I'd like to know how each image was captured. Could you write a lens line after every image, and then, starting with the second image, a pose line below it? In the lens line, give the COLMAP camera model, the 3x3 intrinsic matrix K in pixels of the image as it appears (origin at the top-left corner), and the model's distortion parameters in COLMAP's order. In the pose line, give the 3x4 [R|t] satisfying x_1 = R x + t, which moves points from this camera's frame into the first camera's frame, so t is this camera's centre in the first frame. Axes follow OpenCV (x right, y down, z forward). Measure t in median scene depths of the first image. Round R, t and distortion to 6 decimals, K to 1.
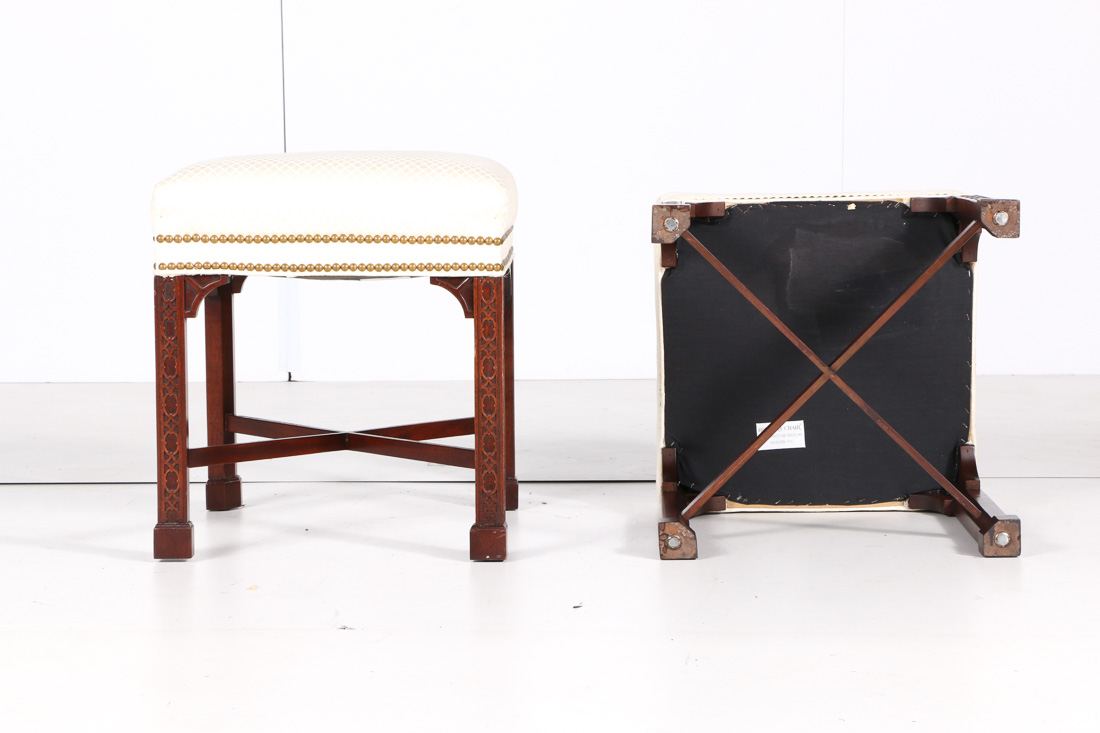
lens RADIAL K [[2236.5, 0, 550.0], [0, 2236.5, 366.5], [0, 0, 1]] dist [0.216088, 0.065684]
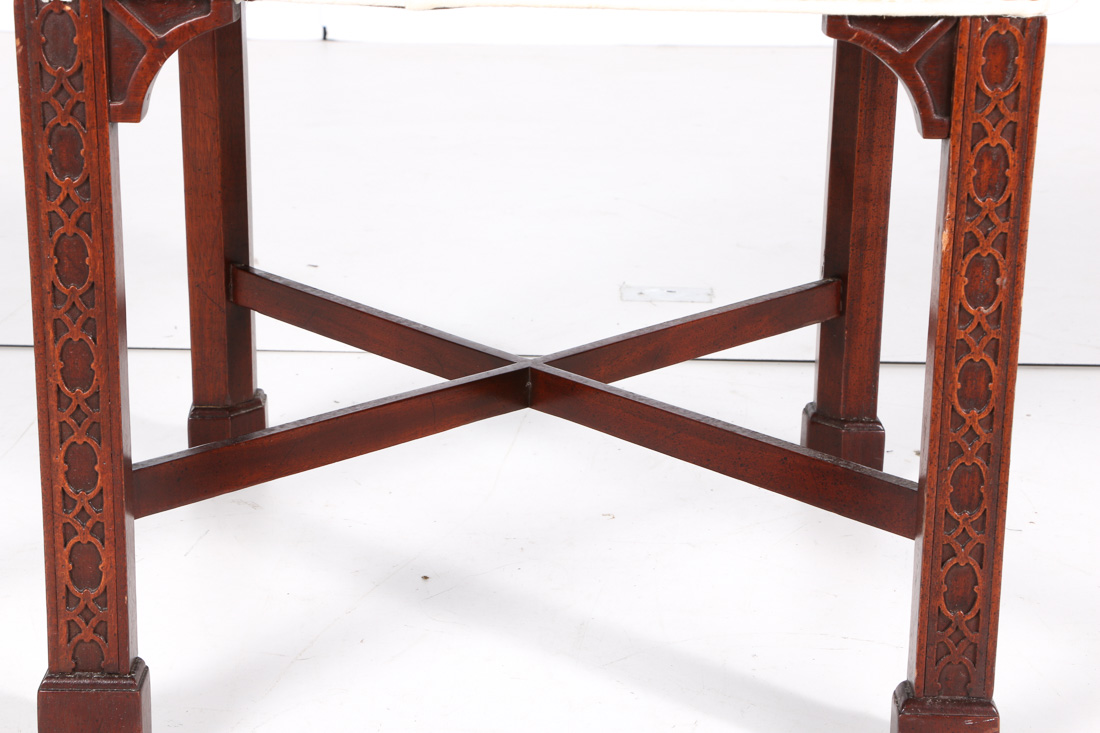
lens RADIAL K [[2236.5, 0, 550.0], [0, 2236.5, 366.5], [0, 0, 1]] dist [0.216088, 0.065684]
pose [[0.999829, 0.018488, 0.000550, -0.094349], [-0.018250, 0.981189, 0.192188, -0.052453], [0.003014, -0.192165, 0.981358, 0.652177]]
